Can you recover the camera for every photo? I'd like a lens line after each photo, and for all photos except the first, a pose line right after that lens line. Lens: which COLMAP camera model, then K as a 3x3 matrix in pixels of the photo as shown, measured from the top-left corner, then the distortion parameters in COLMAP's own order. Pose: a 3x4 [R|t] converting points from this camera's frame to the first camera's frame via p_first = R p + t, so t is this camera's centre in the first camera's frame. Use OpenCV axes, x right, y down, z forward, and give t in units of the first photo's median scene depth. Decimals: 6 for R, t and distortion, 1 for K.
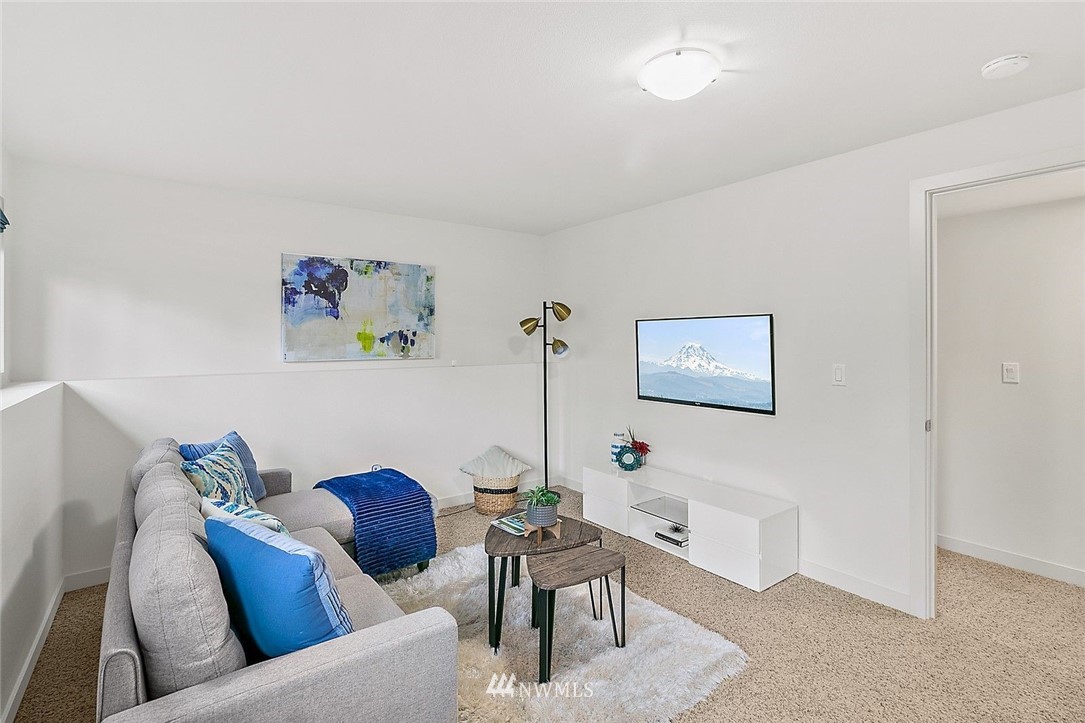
lens RADIAL K [[502.9, 0, 554.3], [0, 502.9, 334.0], [0, 0, 1]] dist [0.009133, 0.000759]
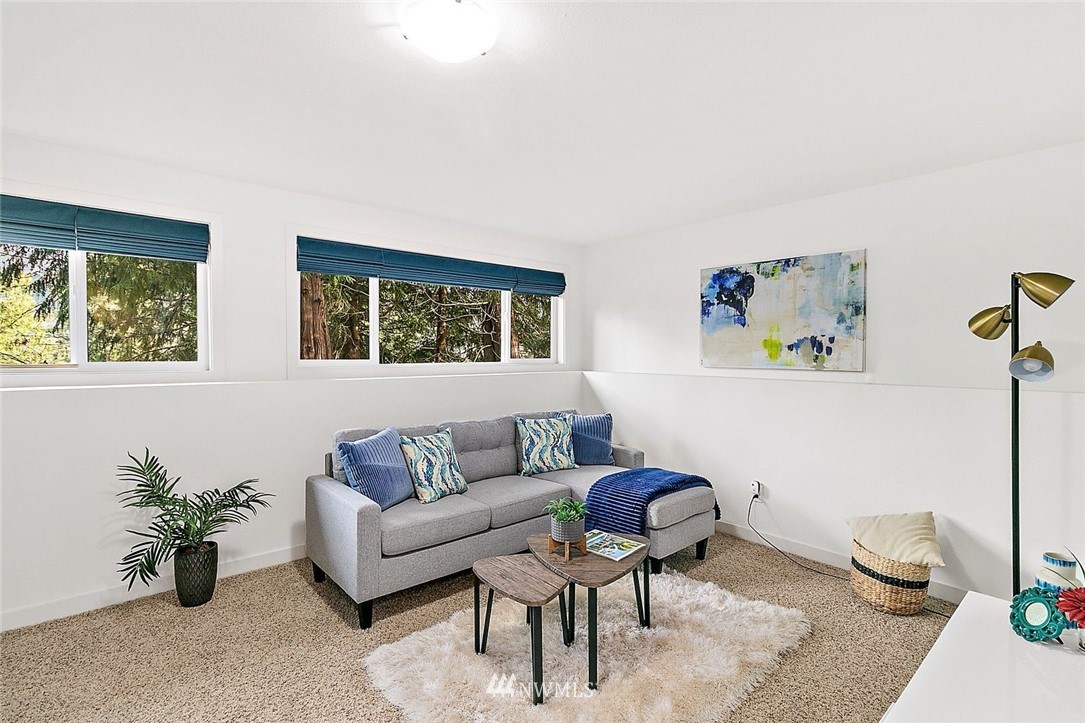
lens RADIAL K [[502.9, 0, 544.3], [0, 502.9, 358.4], [0, 0, 1]] dist [0.009133, 0.000759]
pose [[0.087873, 0.016017, -0.996003, 0.508101], [0.002258, 0.999865, 0.016278, 0.015863], [0.996129, -0.003679, 0.087825, 0.498306]]
